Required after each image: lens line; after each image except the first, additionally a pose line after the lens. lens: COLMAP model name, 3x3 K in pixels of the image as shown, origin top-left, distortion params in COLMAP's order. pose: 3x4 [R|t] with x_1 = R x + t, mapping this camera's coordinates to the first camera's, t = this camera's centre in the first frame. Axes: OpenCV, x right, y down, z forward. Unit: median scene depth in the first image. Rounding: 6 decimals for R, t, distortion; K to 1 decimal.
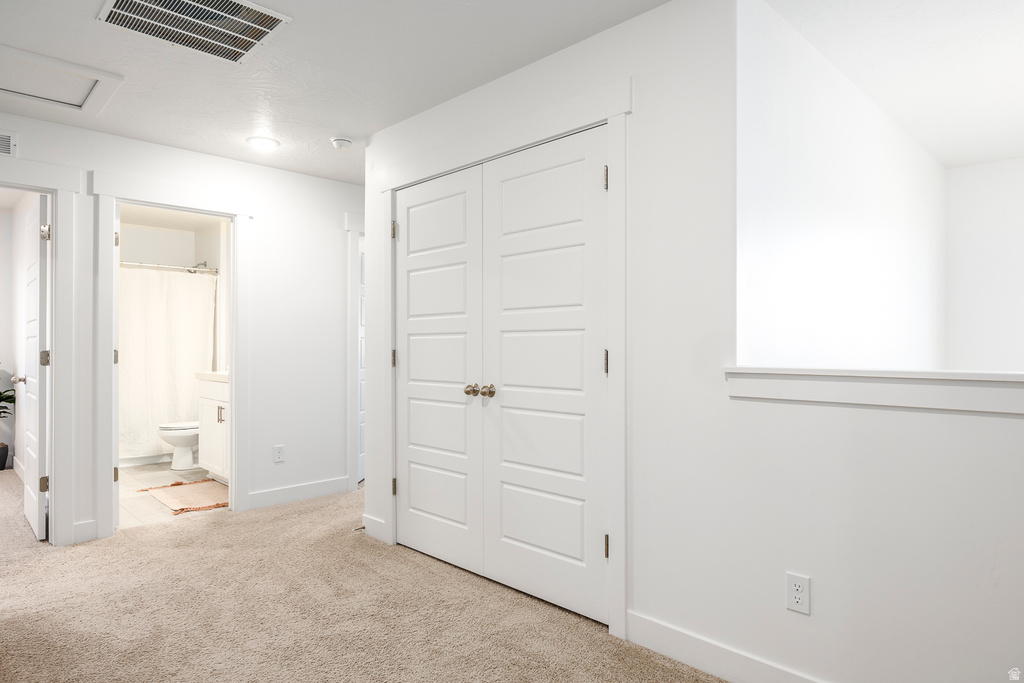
lens RADIAL K [[615.8, 0, 510.6], [0, 615.8, 343.9], [0, 0, 1]] dist [-0.004545, -0.000591]
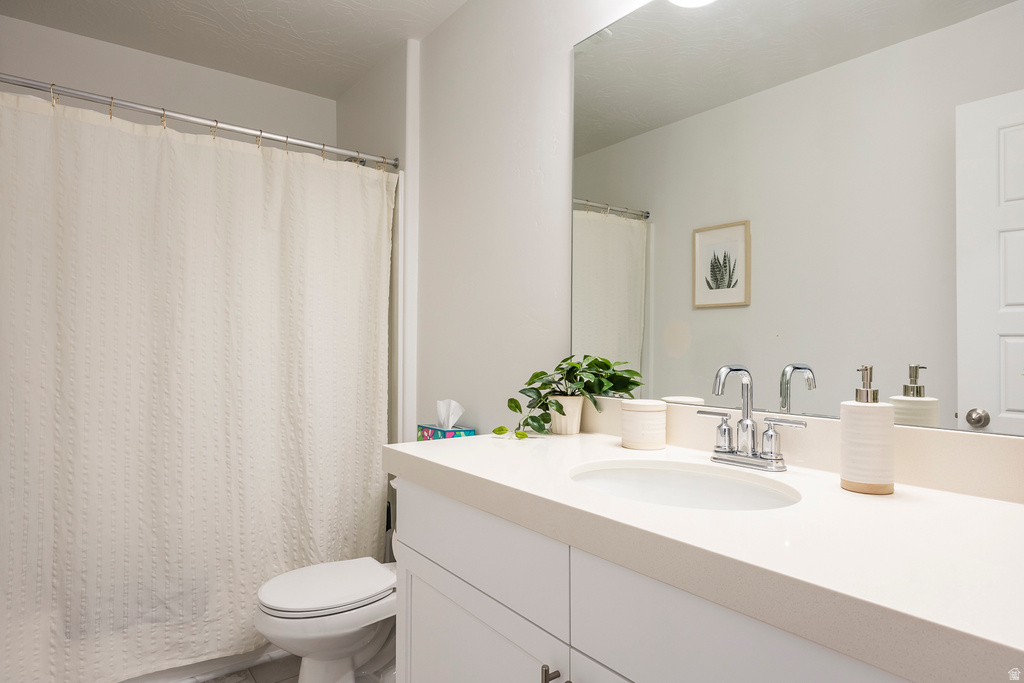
lens RADIAL K [[615.8, 0, 513.7], [0, 615.8, 341.7], [0, 0, 1]] dist [-0.004545, -0.000591]
pose [[0.989337, 0.003275, -0.145607, -0.362883], [-0.003365, 0.999994, -0.000373, -0.000764], [0.145605, 0.000859, 0.989342, 0.647271]]
